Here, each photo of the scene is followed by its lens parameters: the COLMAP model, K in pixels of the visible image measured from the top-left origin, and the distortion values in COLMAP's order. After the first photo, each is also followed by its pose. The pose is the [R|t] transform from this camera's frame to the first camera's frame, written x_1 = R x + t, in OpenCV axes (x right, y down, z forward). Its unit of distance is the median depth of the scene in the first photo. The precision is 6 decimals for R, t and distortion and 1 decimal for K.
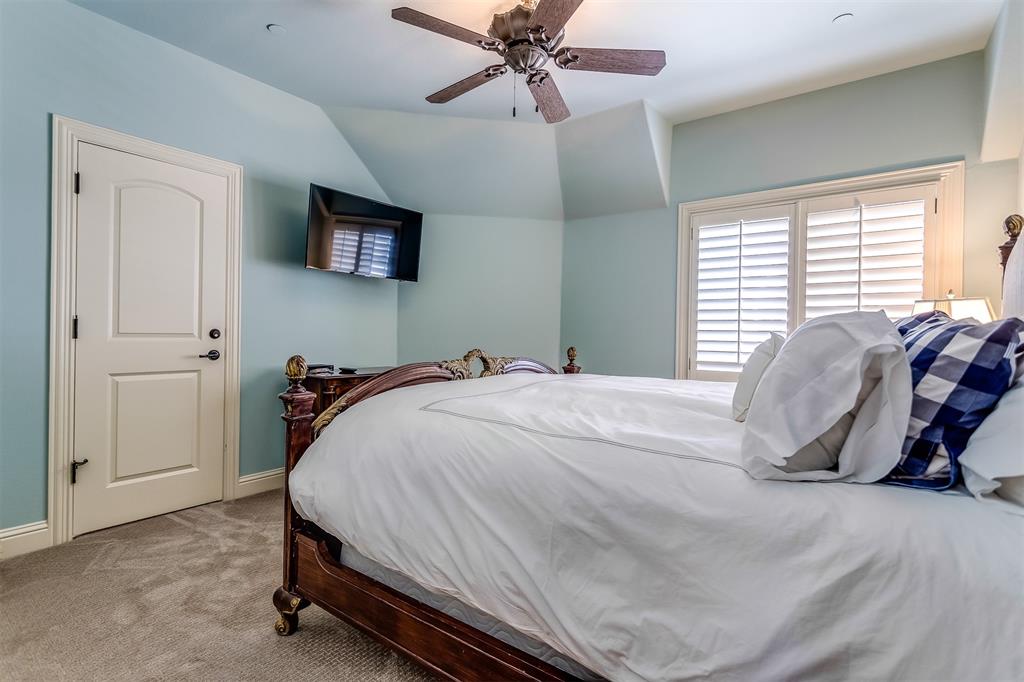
lens RADIAL K [[493.9, 0, 509.2], [0, 493.9, 334.5], [0, 0, 1]] dist [0.001076, -0.000119]
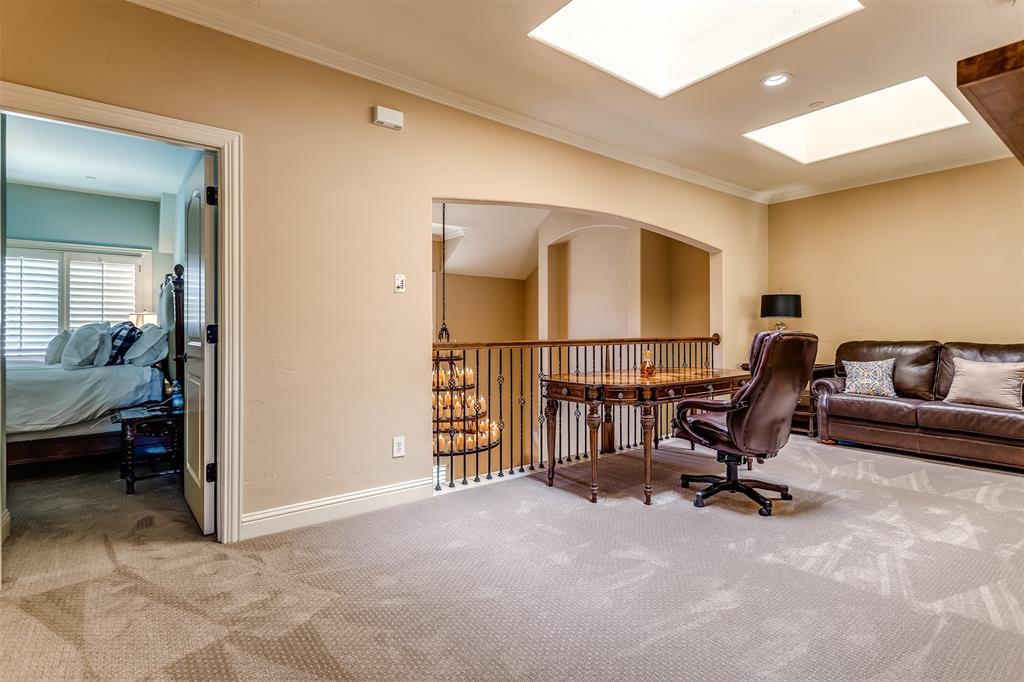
lens RADIAL K [[493.9, 0, 510.7], [0, 493.9, 334.9], [0, 0, 1]] dist [0.001076, -0.000119]
pose [[0.272896, -0.020026, 0.961835, -2.217467], [0.007936, 0.999796, 0.018565, -0.009240], [-0.962011, 0.002567, 0.272999, -3.286268]]
